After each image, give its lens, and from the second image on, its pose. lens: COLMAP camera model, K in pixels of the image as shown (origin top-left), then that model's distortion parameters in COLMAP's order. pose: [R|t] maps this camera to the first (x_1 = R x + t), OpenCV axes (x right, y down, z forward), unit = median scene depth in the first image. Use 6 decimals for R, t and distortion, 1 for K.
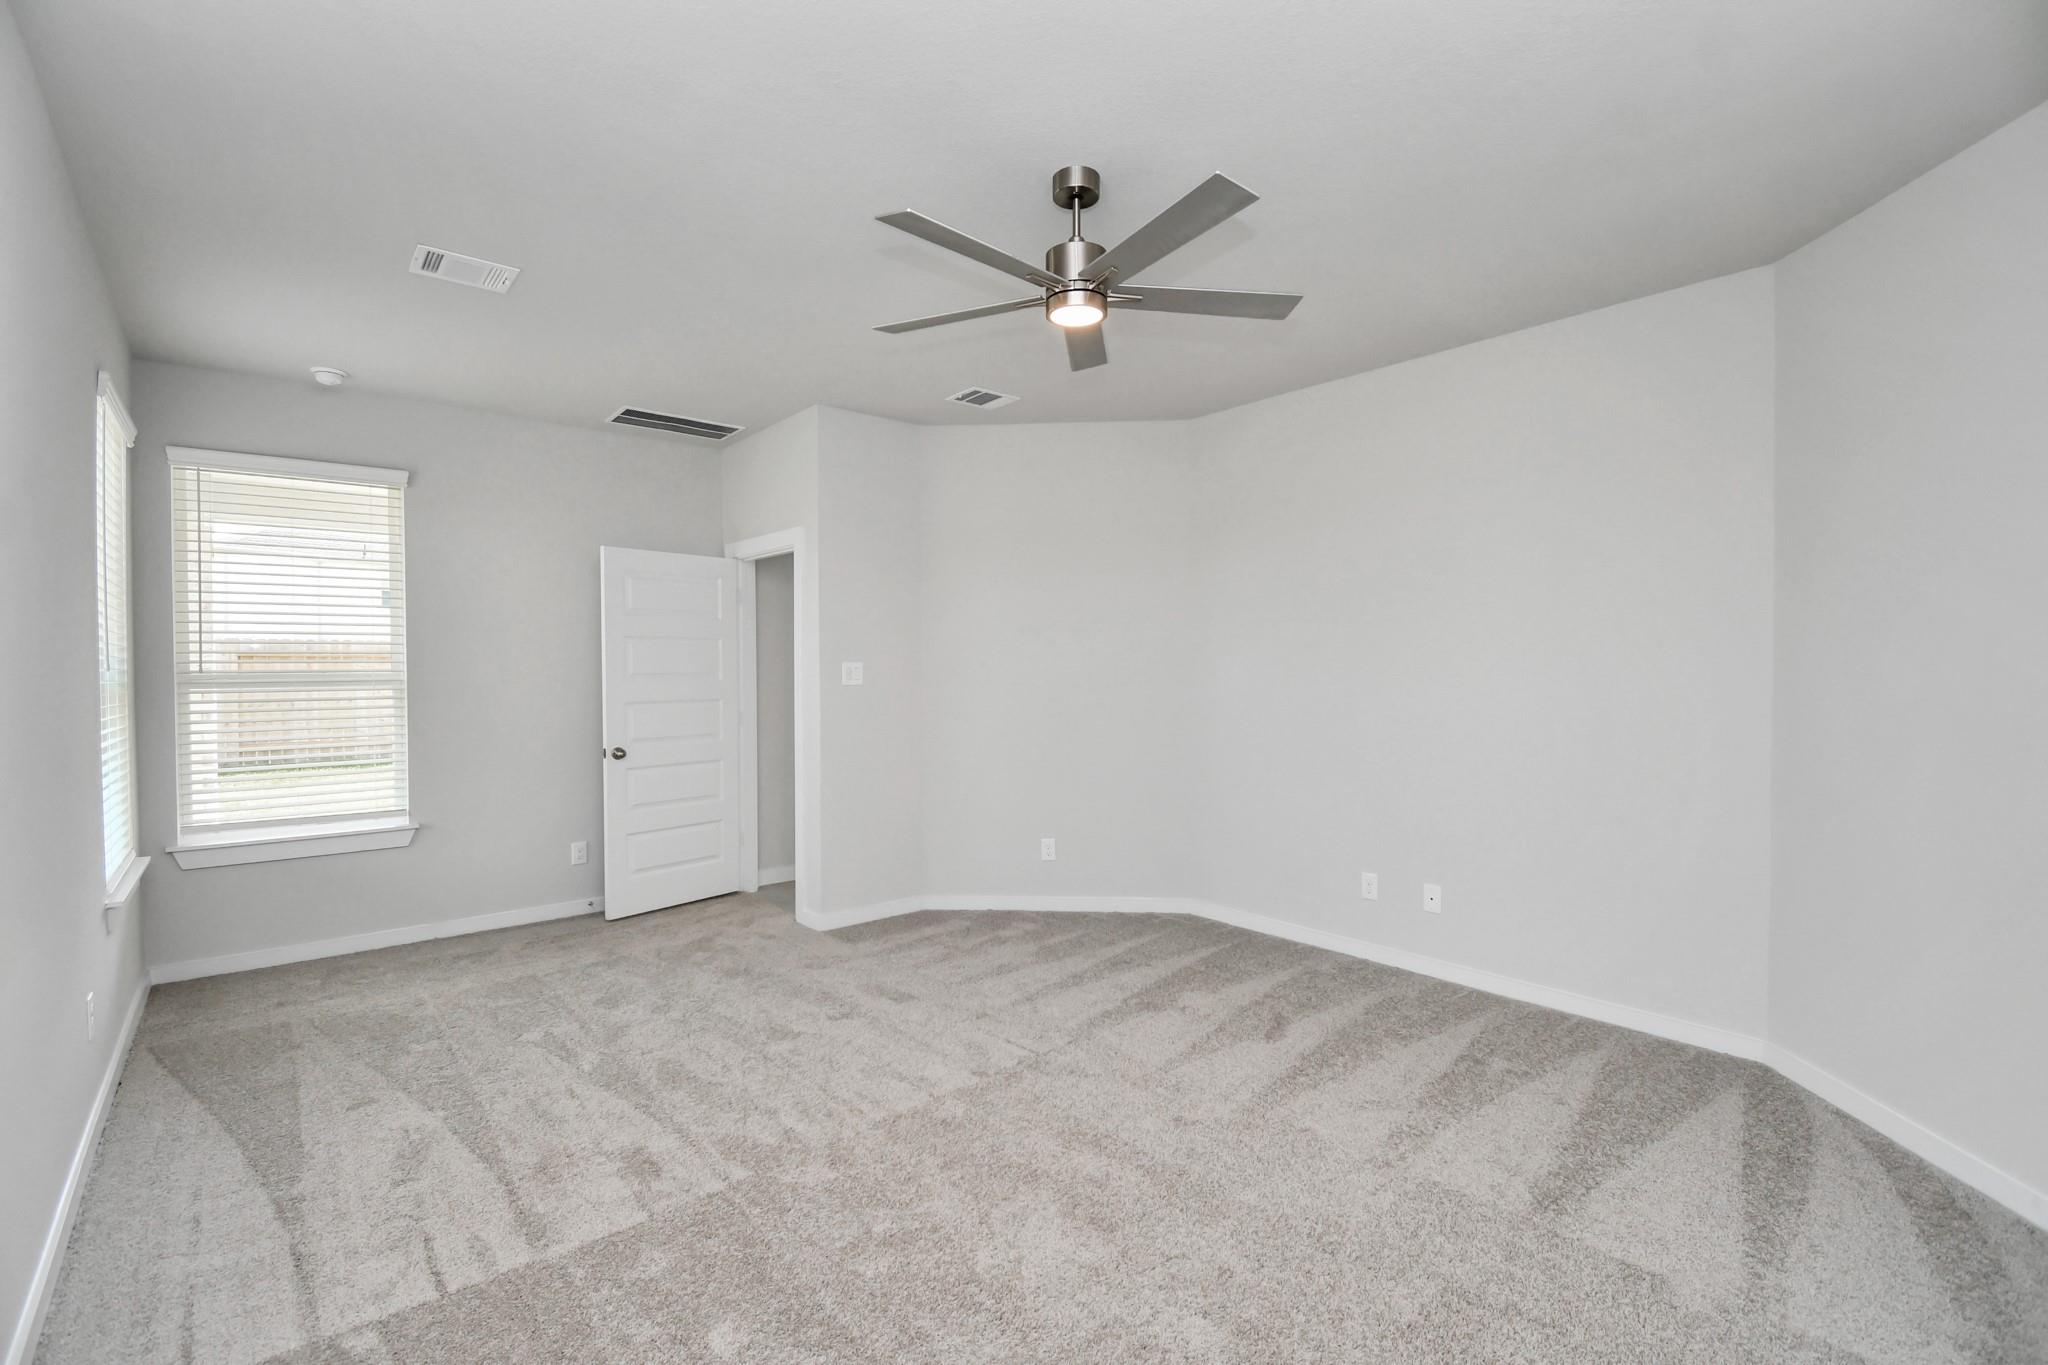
lens RADIAL K [[898.0, 0, 1015.5], [0, 898.0, 685.6], [0, 0, 1]] dist [0.024527, -0.028474]
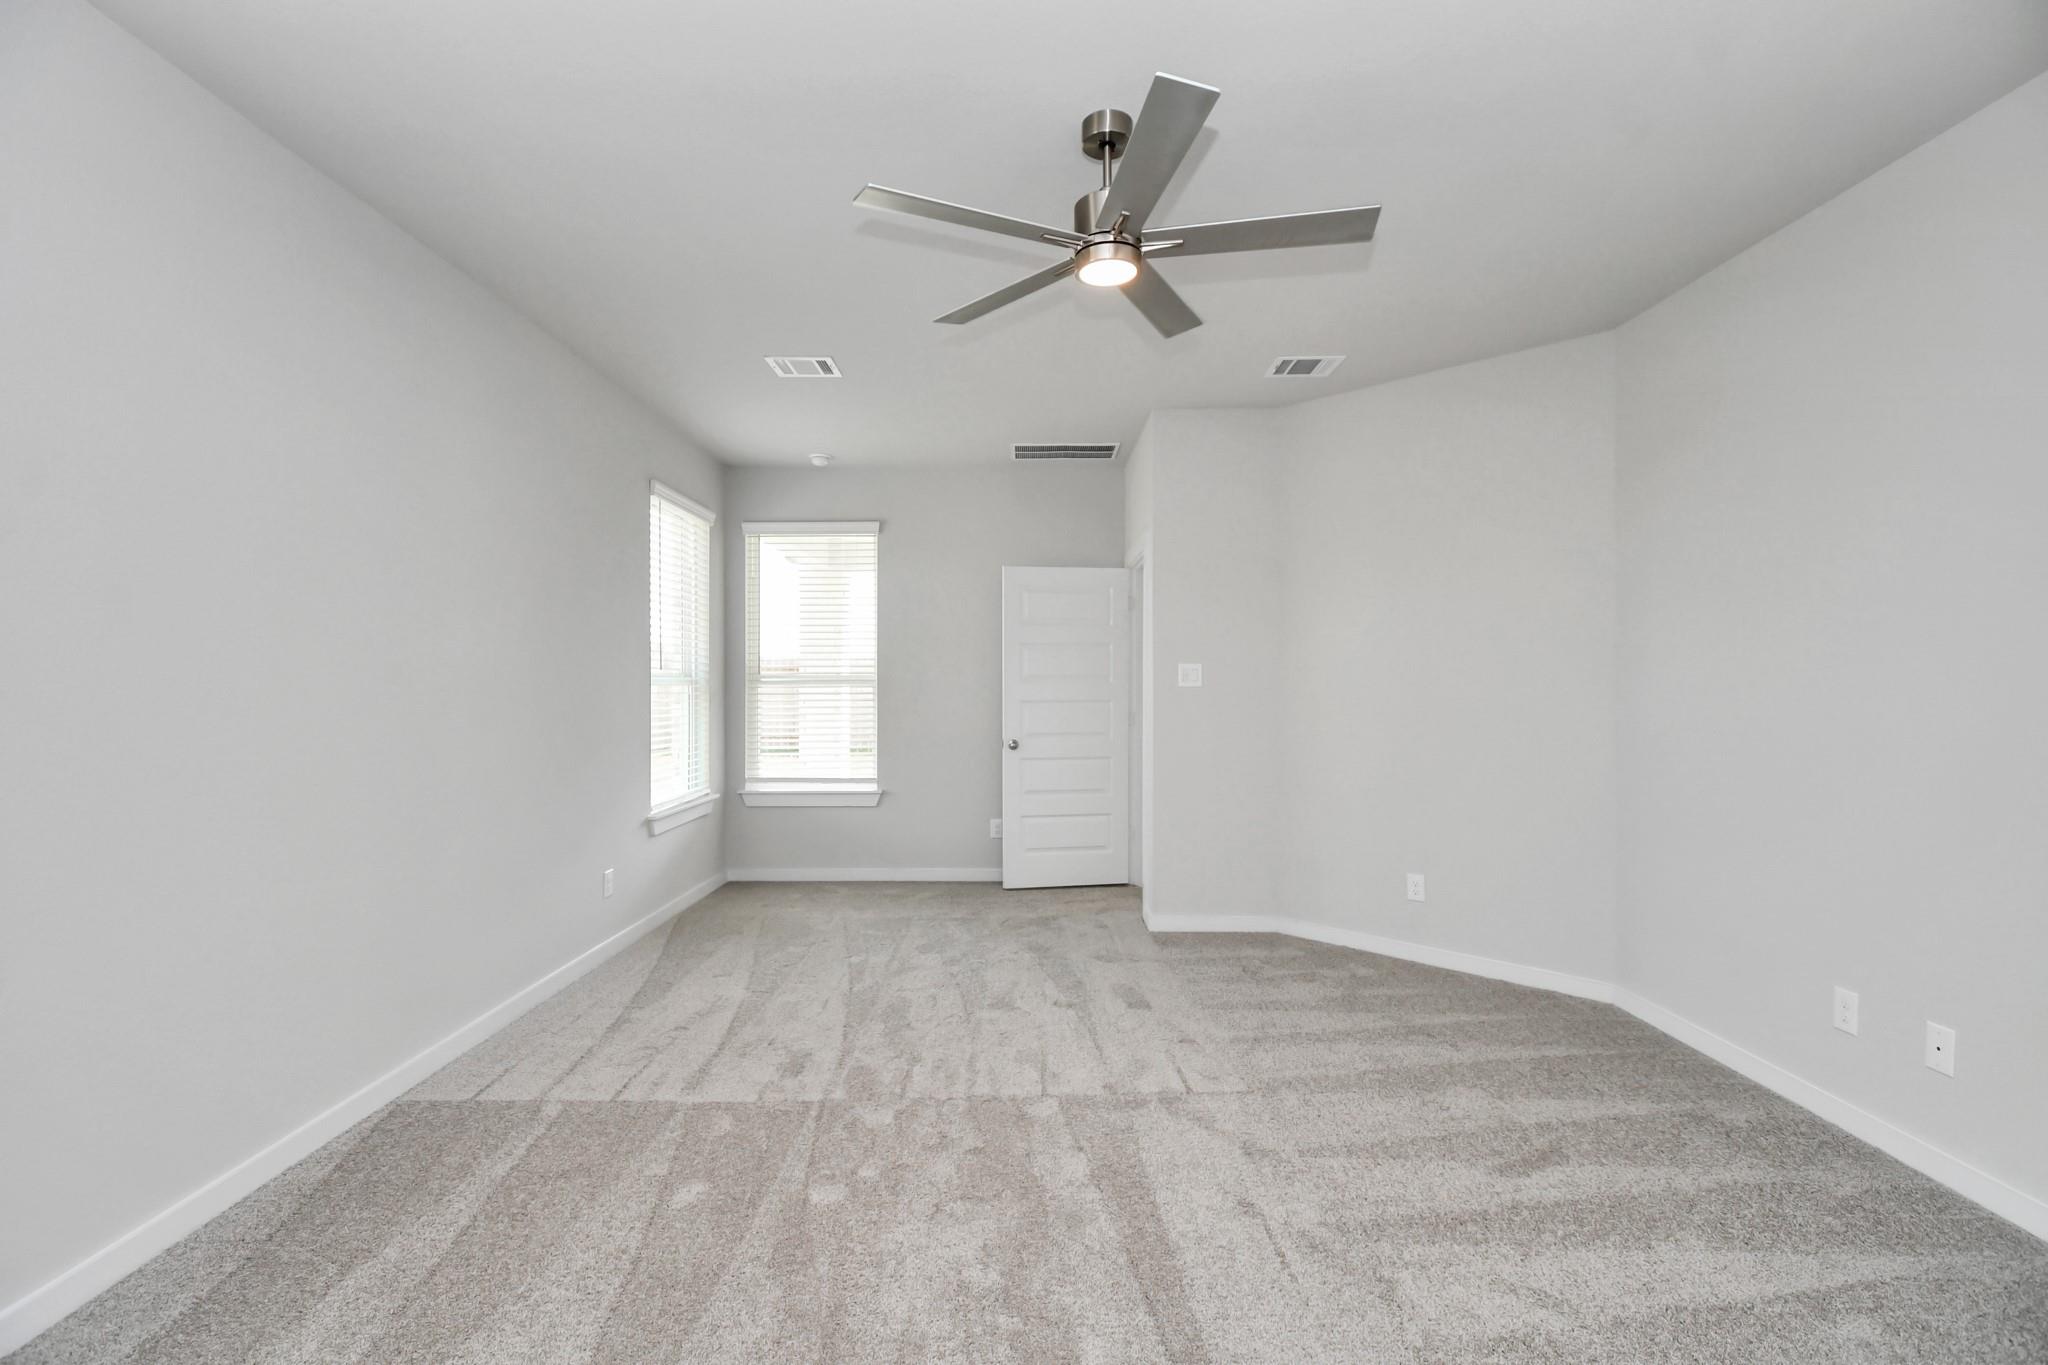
lens RADIAL K [[898.0, 0, 1015.5], [0, 898.0, 685.6], [0, 0, 1]] dist [0.024527, -0.028474]
pose [[0.757053, 0.005281, -0.653332, 0.381835], [-0.016408, 0.999806, -0.010931, 0.014600], [0.653147, 0.018995, 0.756993, 0.160321]]
